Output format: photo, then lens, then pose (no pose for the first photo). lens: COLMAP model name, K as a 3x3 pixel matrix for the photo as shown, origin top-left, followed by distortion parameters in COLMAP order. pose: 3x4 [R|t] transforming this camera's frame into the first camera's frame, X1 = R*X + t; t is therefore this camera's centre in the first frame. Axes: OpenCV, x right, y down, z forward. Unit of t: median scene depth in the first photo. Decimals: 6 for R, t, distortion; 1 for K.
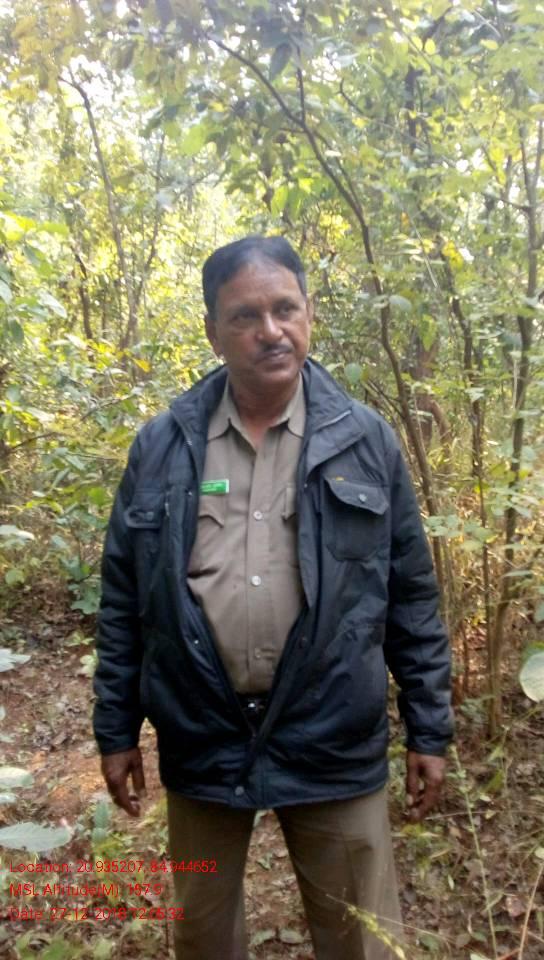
lens RADIAL K [[757.3, 0, 272.0], [0, 757.3, 467.5], [0, 0, 1]] dist [-0.051187, -0.001175]
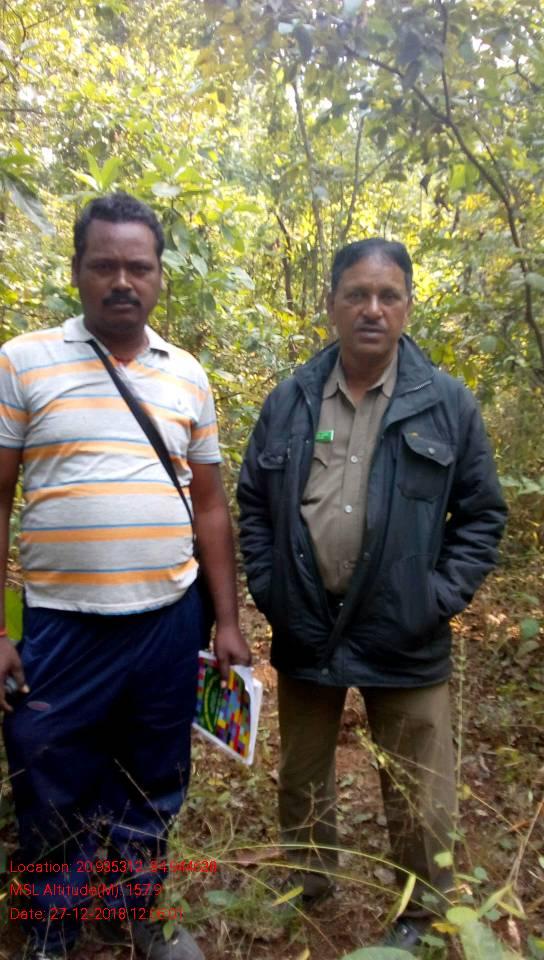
lens RADIAL K [[857.3, 0, 272.0], [0, 857.3, 480.0], [0, 0, 1]] dist [-0.005453, -0.011512]
pose [[0.952750, 0.070691, -0.295414, 0.271487], [-0.057147, 0.996891, 0.054242, 0.025680], [0.298330, -0.034797, 0.953828, -0.409664]]
